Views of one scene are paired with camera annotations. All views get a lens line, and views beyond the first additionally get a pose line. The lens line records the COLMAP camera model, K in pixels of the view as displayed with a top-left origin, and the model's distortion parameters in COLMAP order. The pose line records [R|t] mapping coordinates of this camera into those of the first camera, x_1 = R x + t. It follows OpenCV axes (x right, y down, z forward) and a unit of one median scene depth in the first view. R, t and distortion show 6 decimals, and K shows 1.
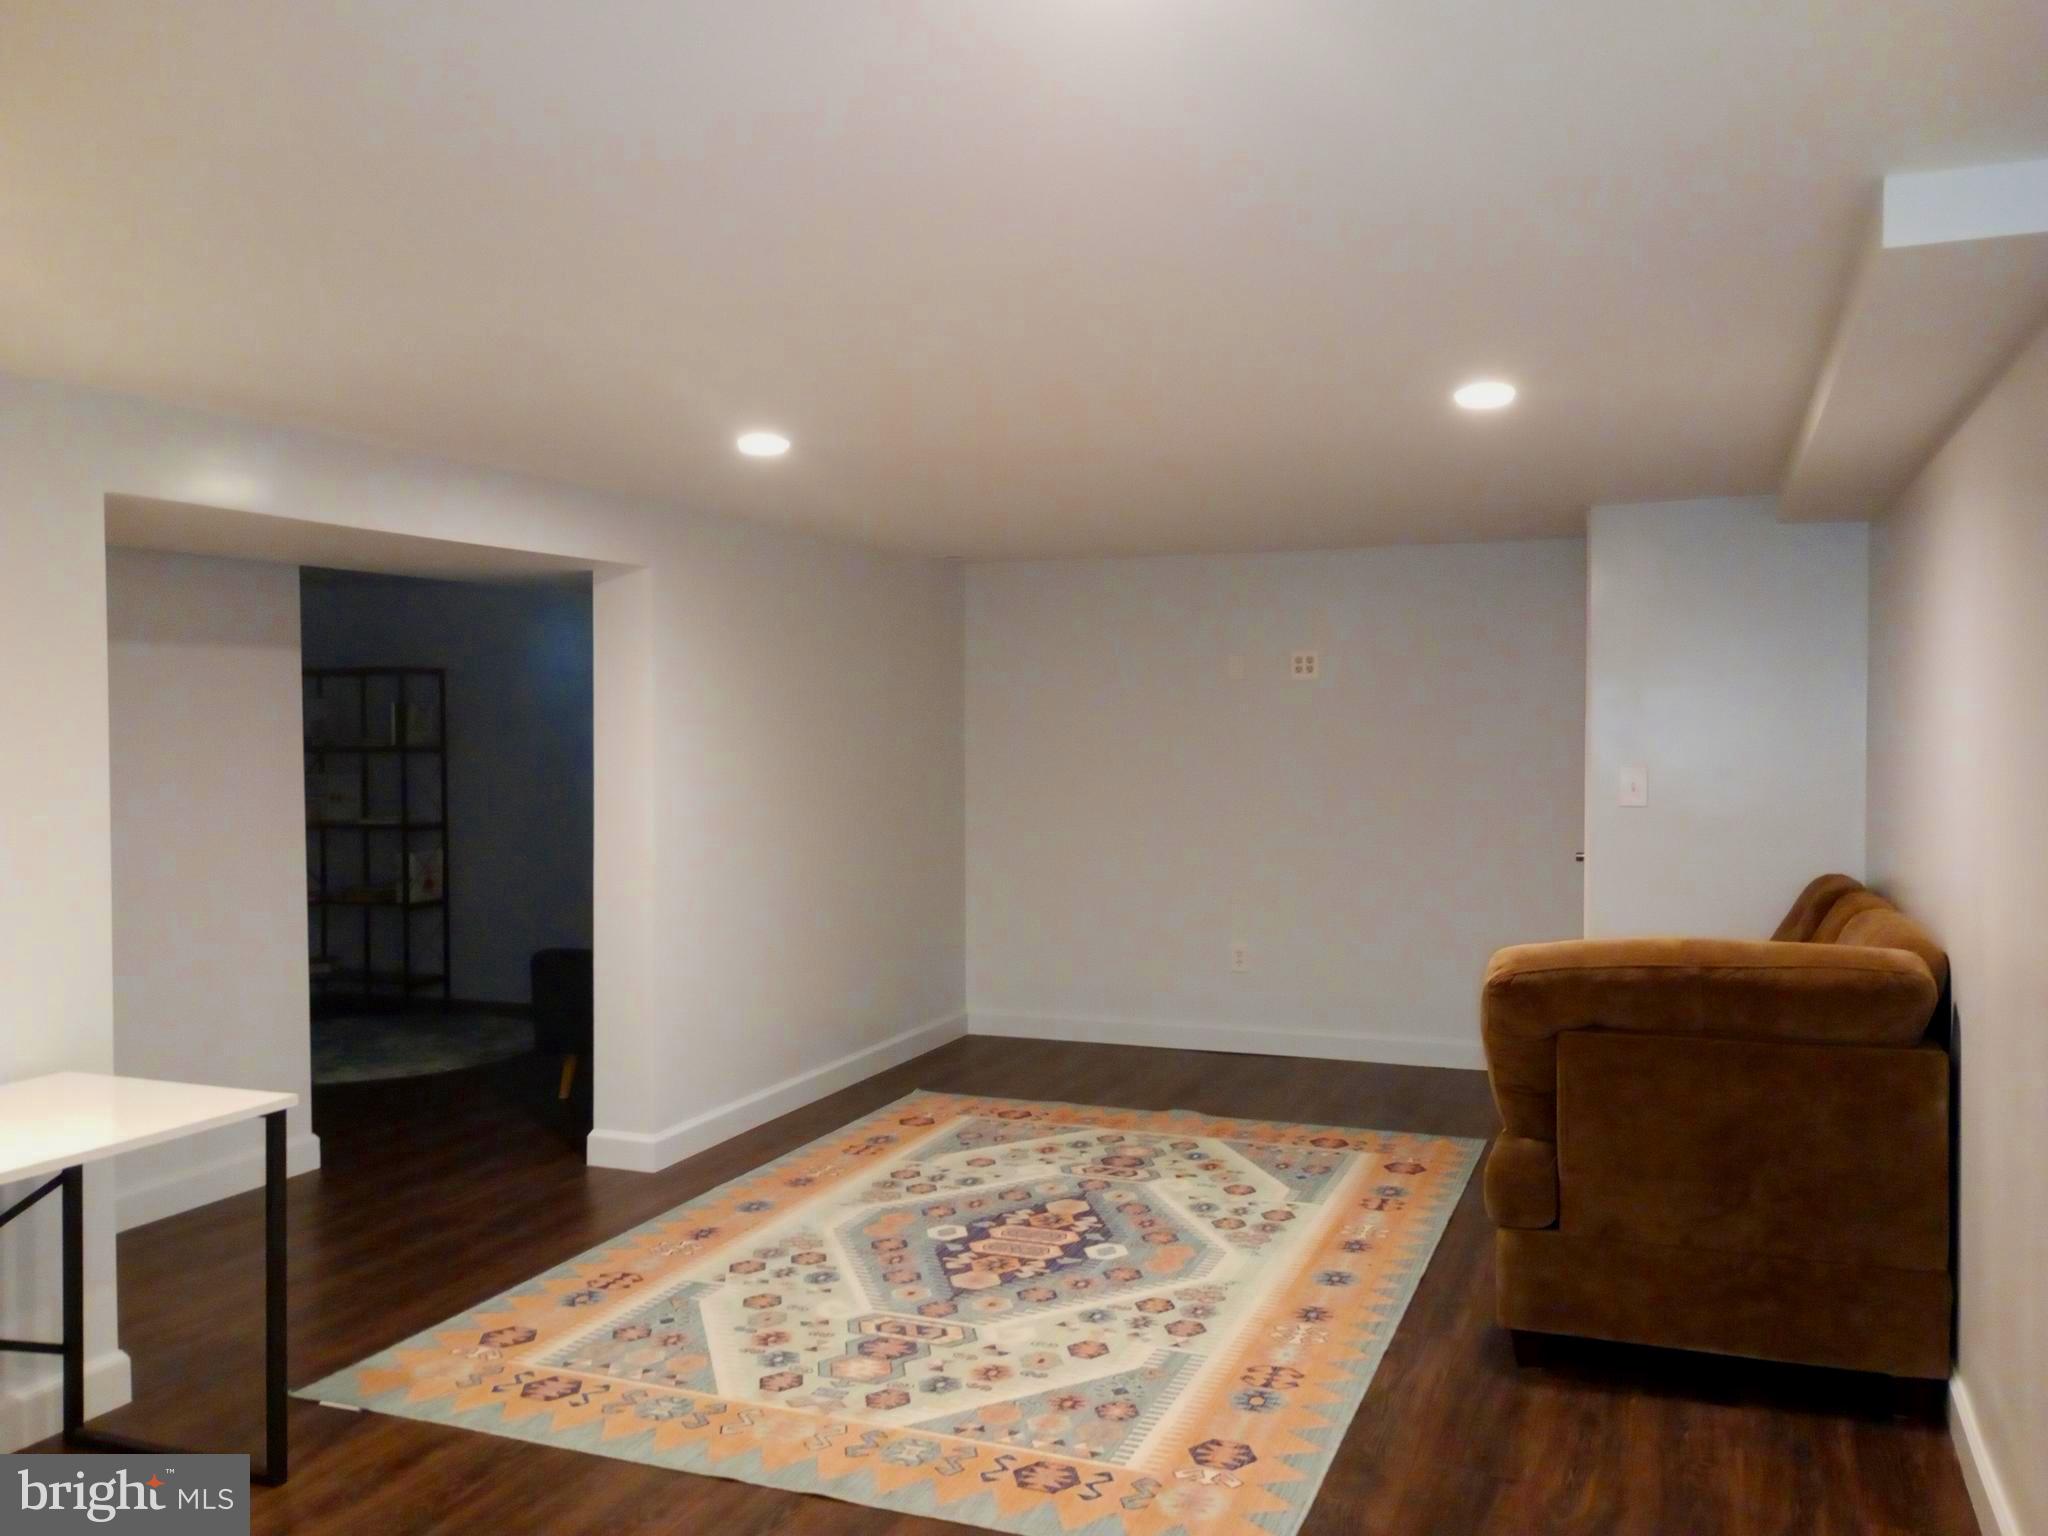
lens RADIAL K [[1652.9, 0, 1024.0], [0, 1652.9, 768.0], [0, 0, 1]] dist [0.052647, -0.063426]
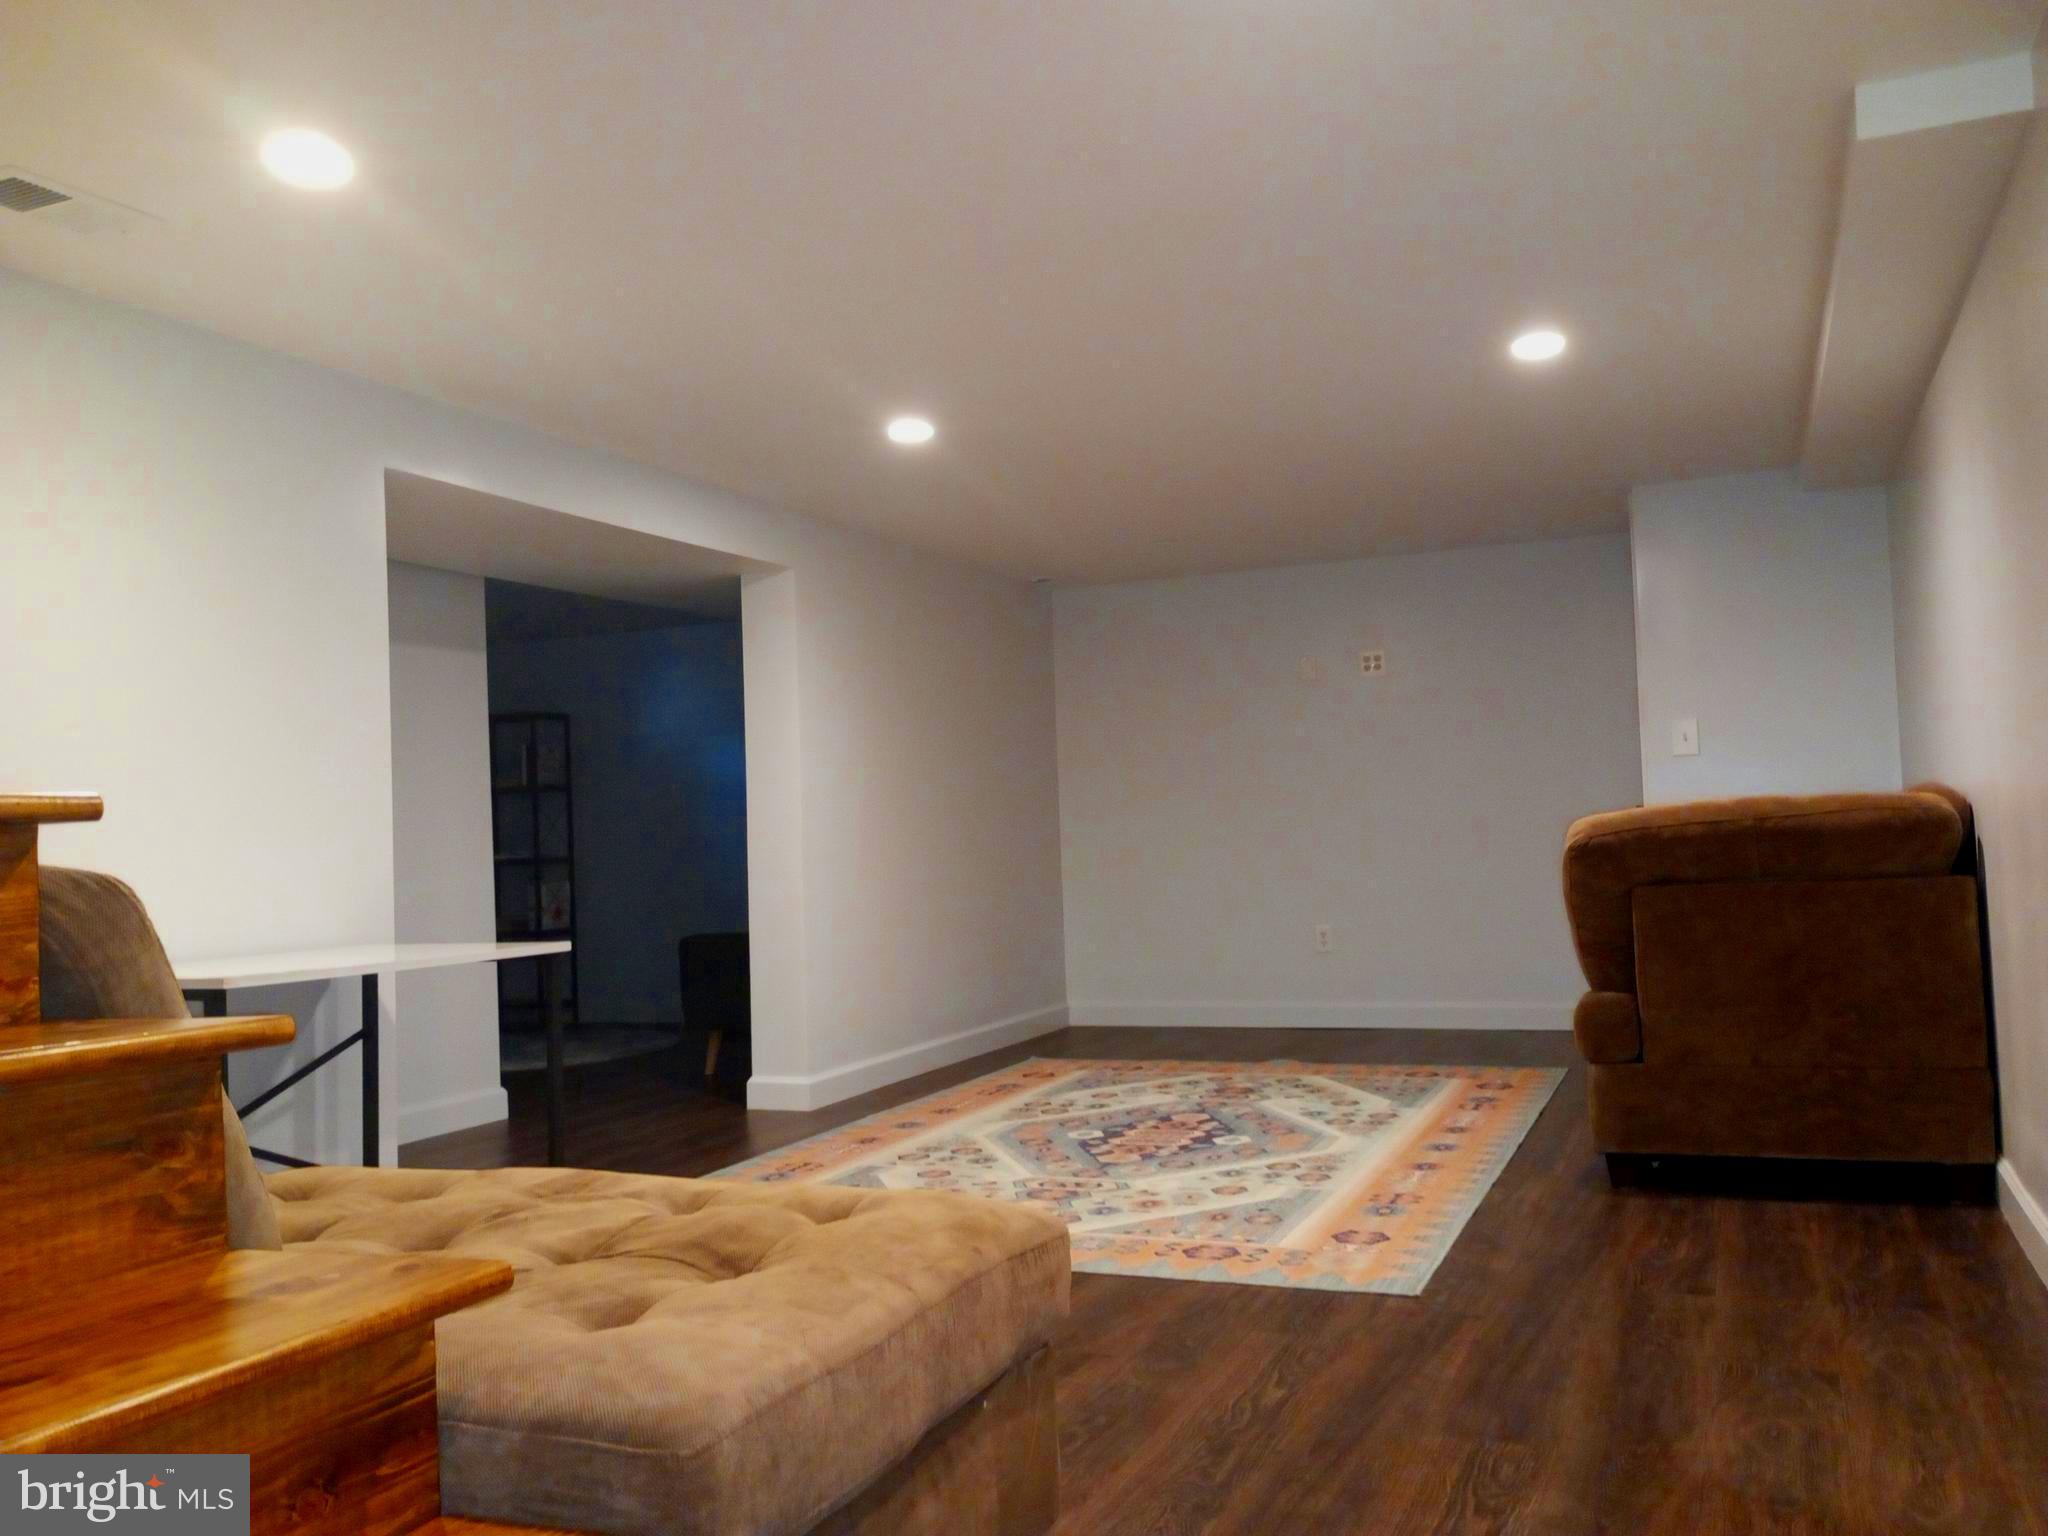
lens RADIAL K [[1652.9, 0, 1024.0], [0, 1652.9, 768.0], [0, 0, 1]] dist [0.052647, -0.063426]
pose [[0.999144, -0.034021, -0.023536, -0.055524], [0.032312, 0.997057, -0.069518, 0.116357], [0.025832, 0.068698, 0.997303, -0.130858]]
